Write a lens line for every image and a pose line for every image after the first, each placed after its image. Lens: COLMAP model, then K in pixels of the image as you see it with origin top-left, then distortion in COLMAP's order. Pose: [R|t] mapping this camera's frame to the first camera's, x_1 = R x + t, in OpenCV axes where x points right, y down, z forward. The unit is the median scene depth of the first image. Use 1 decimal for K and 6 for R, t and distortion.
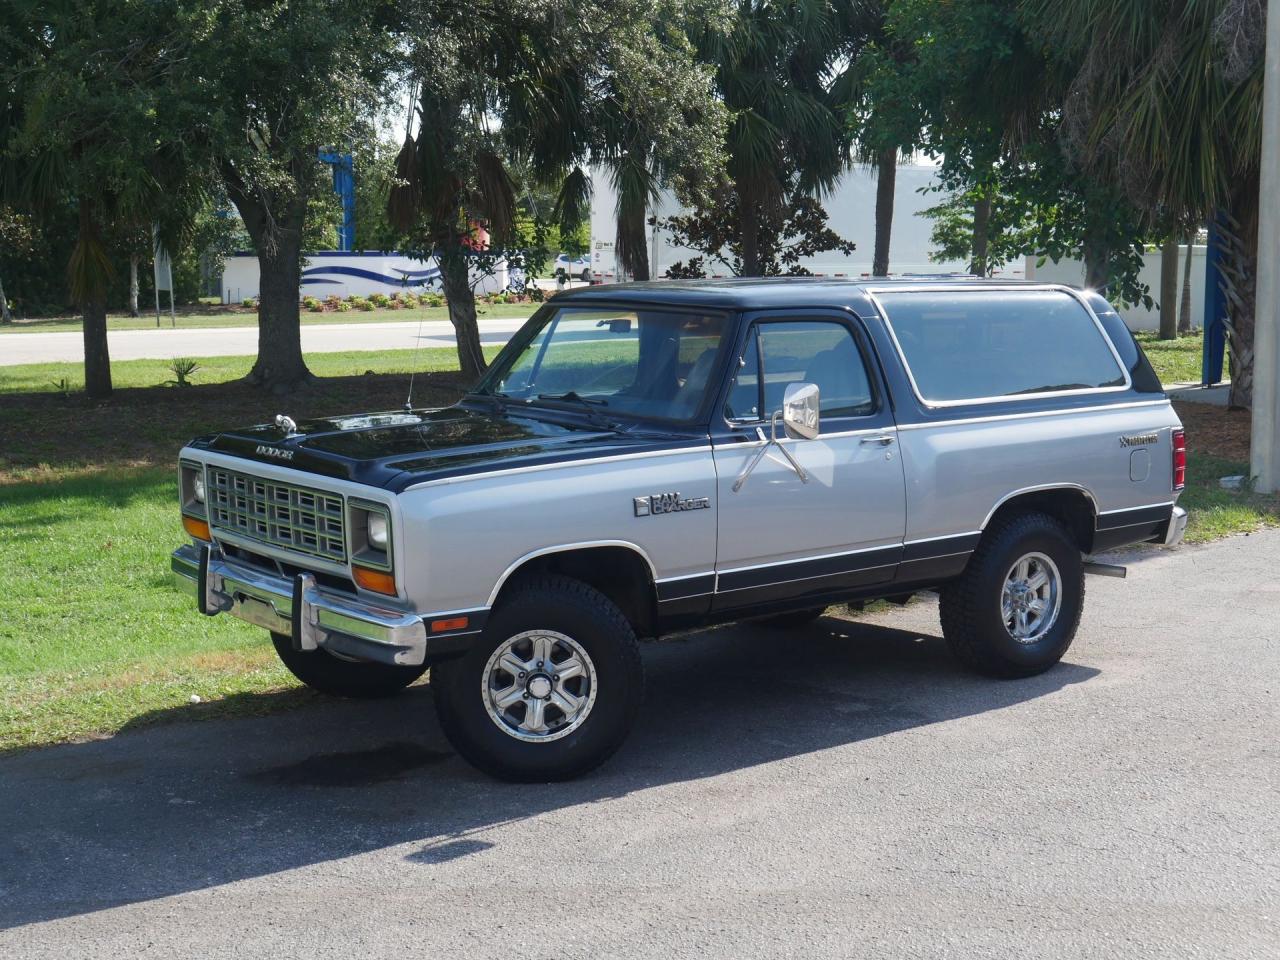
lens RADIAL K [[1869.3, 0, 625.7], [0, 1869.3, 451.8], [0, 0, 1]] dist [0.001936, 0.026808]
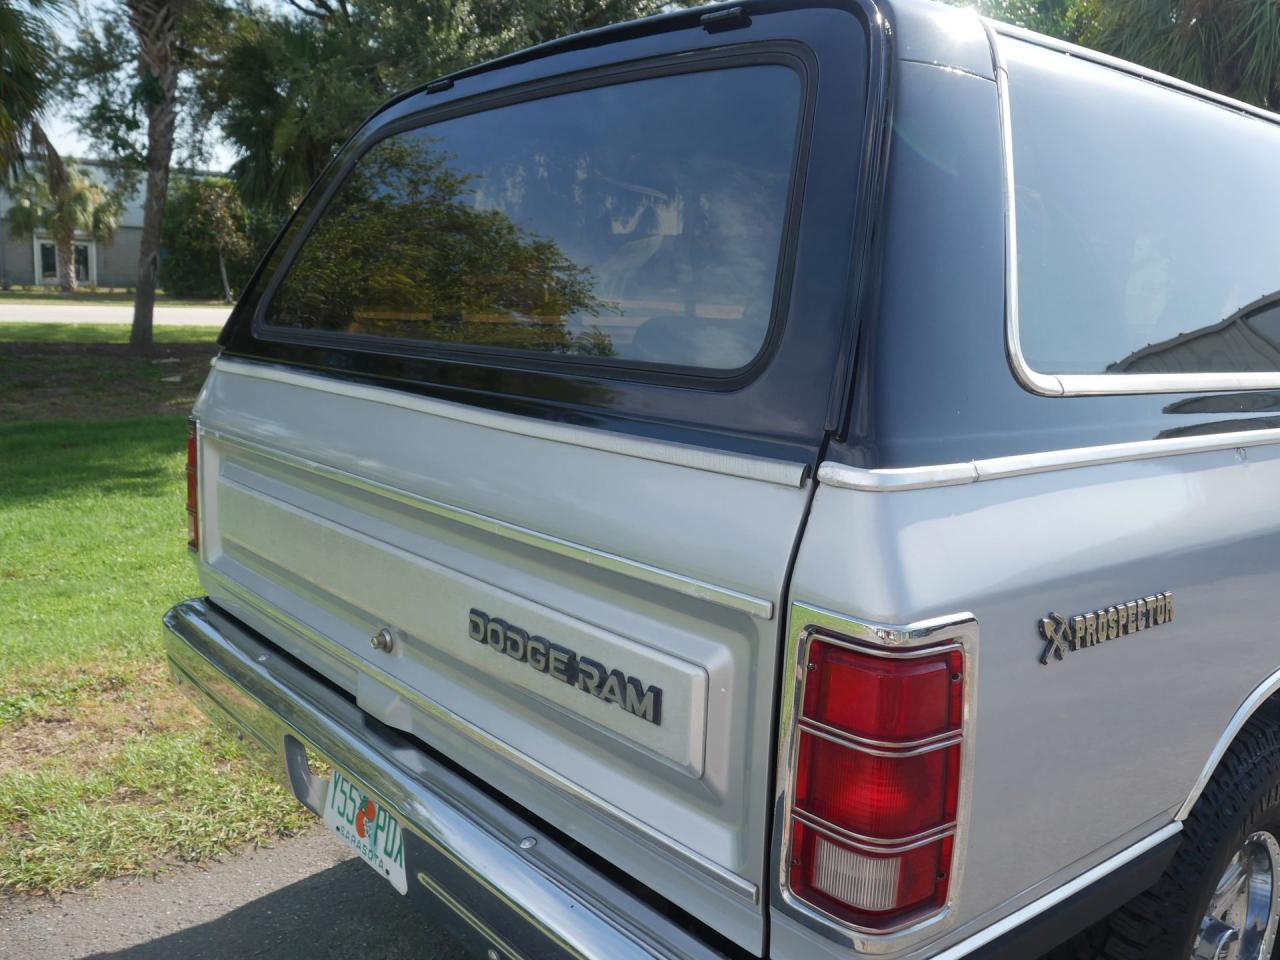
lens RADIAL K [[1095.1, 0, 639.4], [0, 1095.1, 482.6], [0, 0, 1]] dist [-0.019429, -0.006945]
pose [[0.997836, 0.038373, 0.053391, -0.106130], [-0.042040, 0.996706, 0.069350, 0.004668], [-0.050554, -0.071444, 0.996163, 0.220146]]
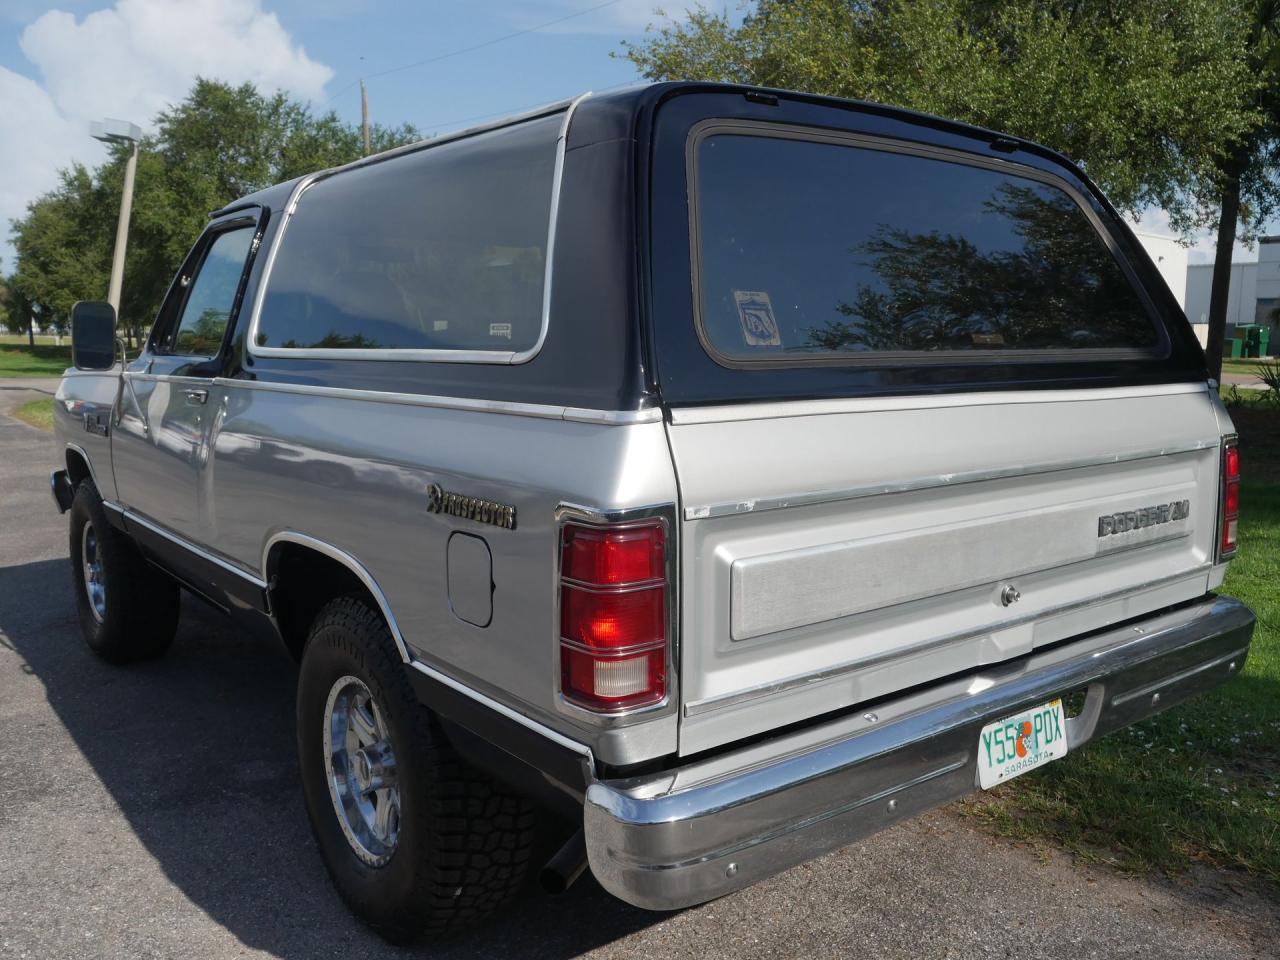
lens RADIAL K [[1095.1, 0, 639.4], [0, 1095.1, 482.6], [0, 0, 1]] dist [-0.019429, -0.006945]
pose [[-0.006405, -0.125310, 0.992097, -0.226669], [0.095187, 0.987536, 0.125348, -0.003602], [-0.995439, 0.095237, 0.005603, 0.342409]]
